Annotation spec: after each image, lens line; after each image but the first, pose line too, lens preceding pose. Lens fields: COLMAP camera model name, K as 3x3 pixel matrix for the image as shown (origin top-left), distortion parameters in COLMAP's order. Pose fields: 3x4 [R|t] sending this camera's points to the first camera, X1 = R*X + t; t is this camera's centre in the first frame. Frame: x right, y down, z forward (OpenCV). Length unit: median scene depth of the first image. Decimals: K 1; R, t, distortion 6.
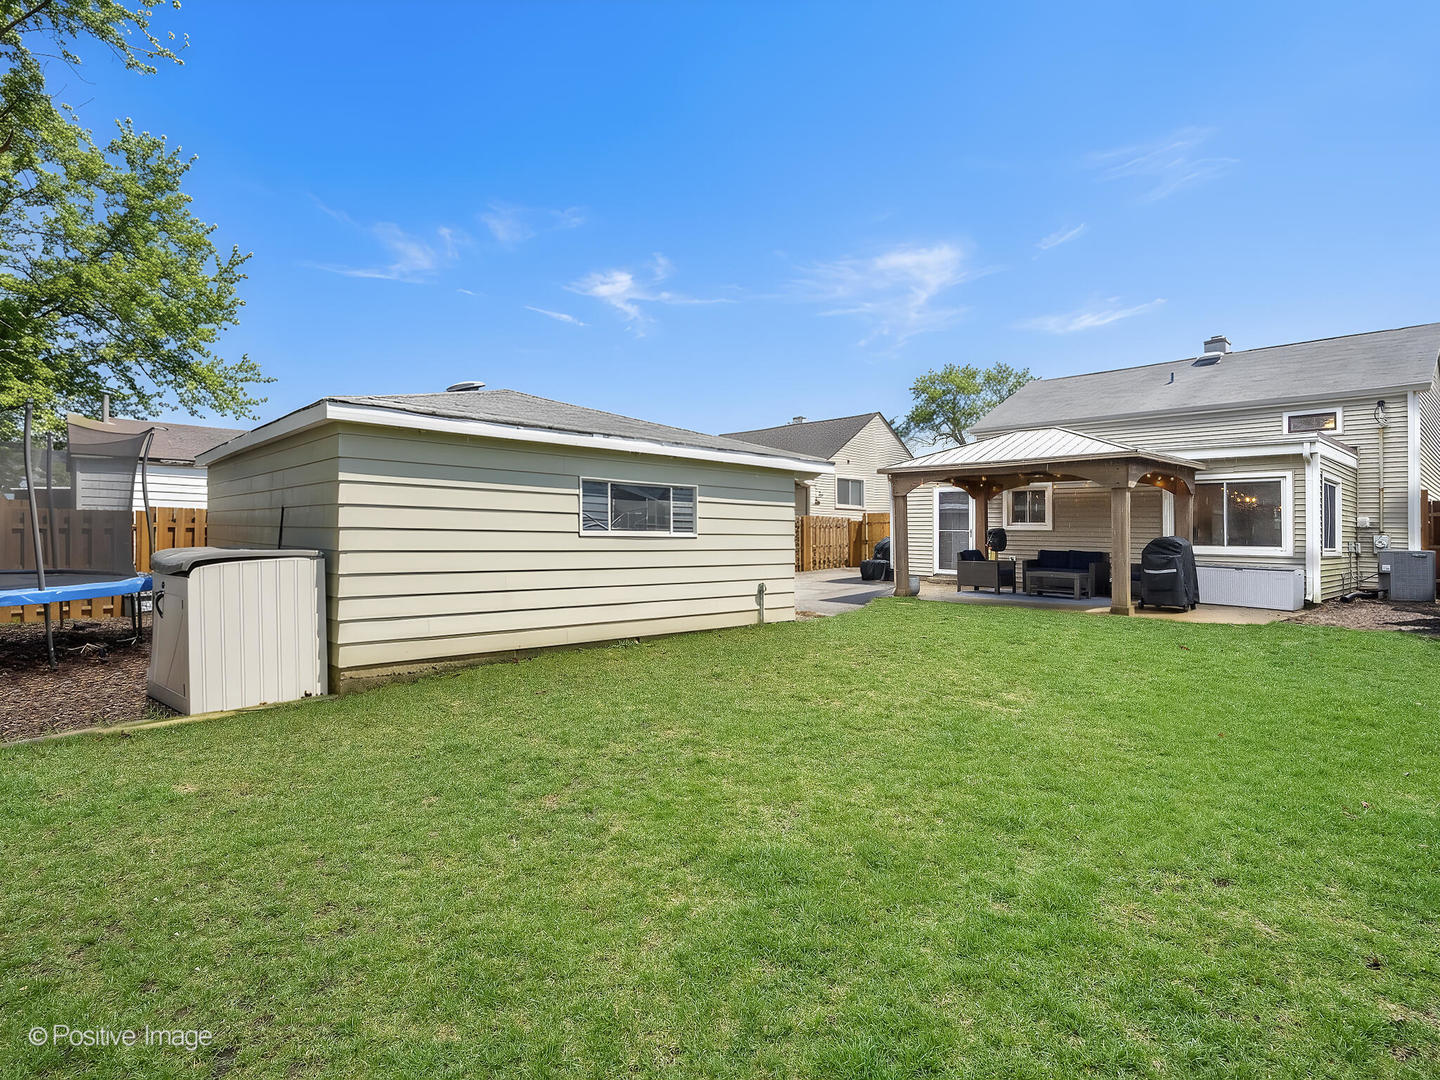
lens RADIAL K [[671.0, 0, 720.0], [0, 671.0, 540.0], [0, 0, 1]] dist [0.000026, 0.000129]
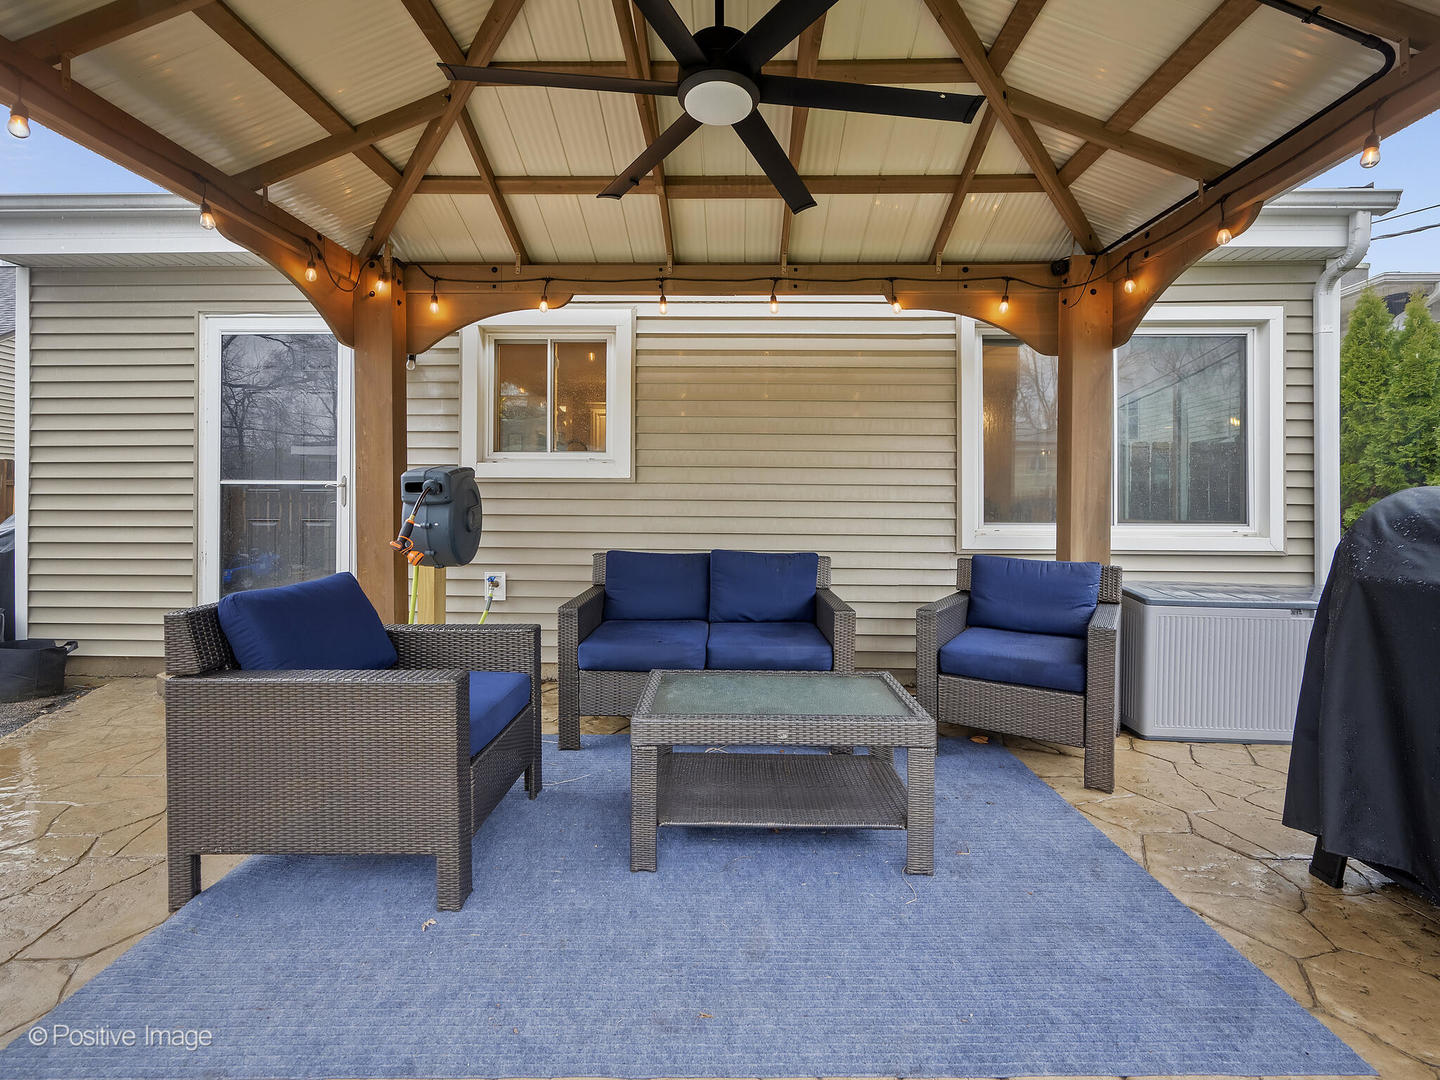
lens RADIAL K [[671.0, 0, 720.0], [0, 671.0, 540.0], [0, 0, 1]] dist [0.000026, 0.000129]
pose [[0.714390, -0.032954, 0.698972, 0.310776], [0.010936, 0.999294, 0.035936, 0.002137], [-0.699663, -0.018029, 0.714246, 0.747698]]
